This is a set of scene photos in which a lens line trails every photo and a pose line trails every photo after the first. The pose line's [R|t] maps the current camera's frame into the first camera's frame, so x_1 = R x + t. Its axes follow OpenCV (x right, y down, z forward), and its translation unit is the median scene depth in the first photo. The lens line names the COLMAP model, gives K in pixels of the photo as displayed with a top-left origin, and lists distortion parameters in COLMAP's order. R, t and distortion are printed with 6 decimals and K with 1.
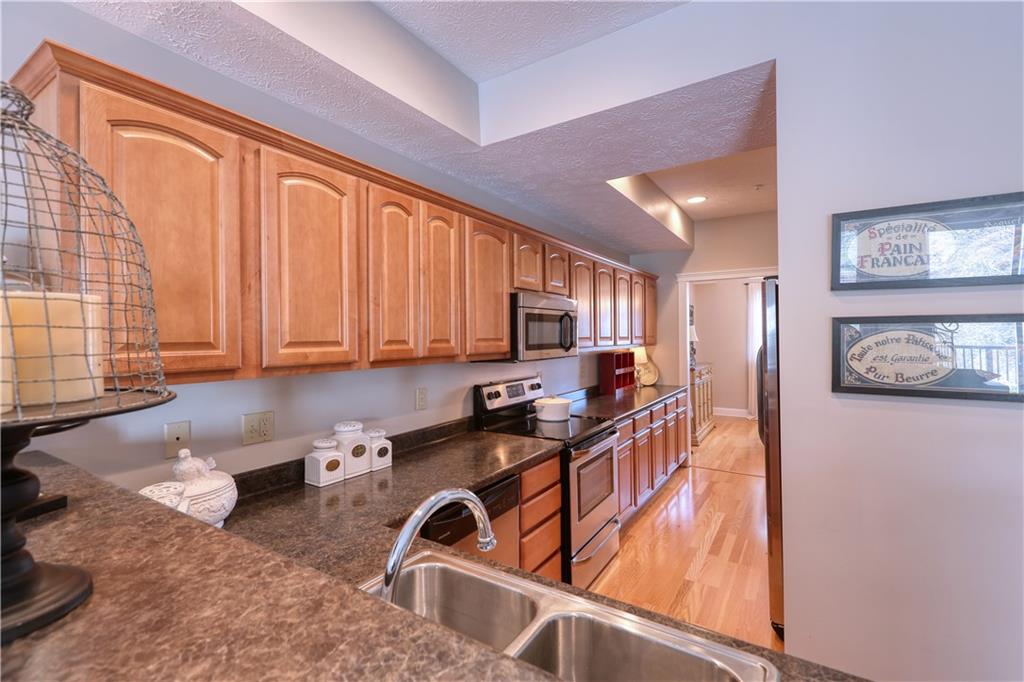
lens RADIAL K [[473.1, 0, 517.7], [0, 473.1, 342.8], [0, 0, 1]] dist [0.001751, 0.000790]
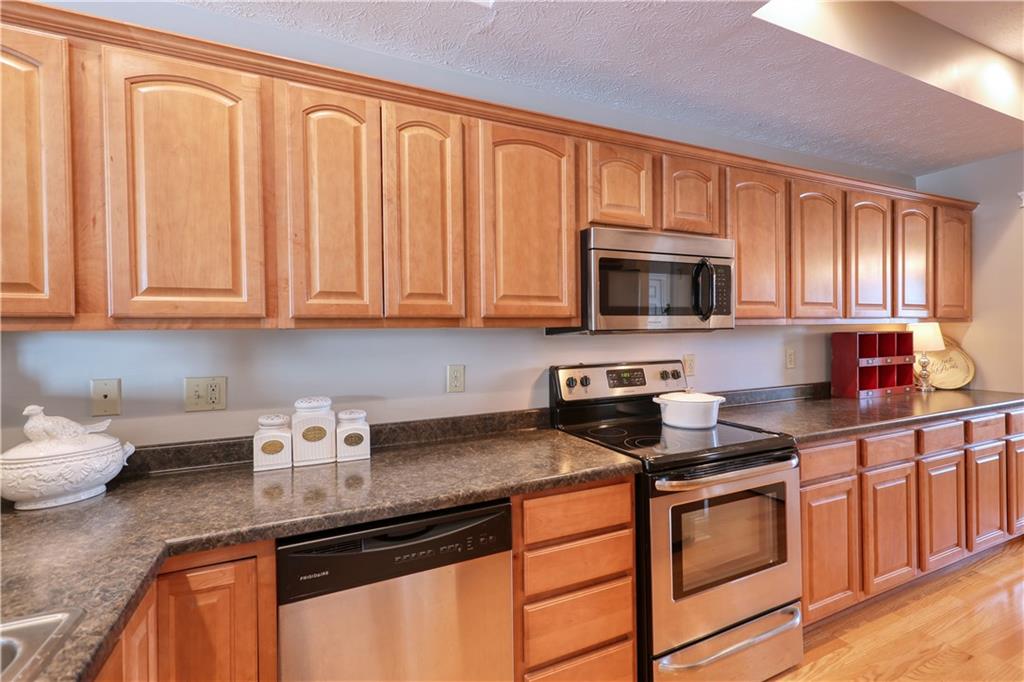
lens RADIAL K [[473.1, 0, 509.1], [0, 473.1, 341.0], [0, 0, 1]] dist [0.001751, 0.000790]
pose [[0.833193, 0.008786, -0.552912, 0.280629], [-0.002357, 0.999921, 0.012338, 0.045742], [0.552977, -0.008977, 0.833148, 0.387725]]
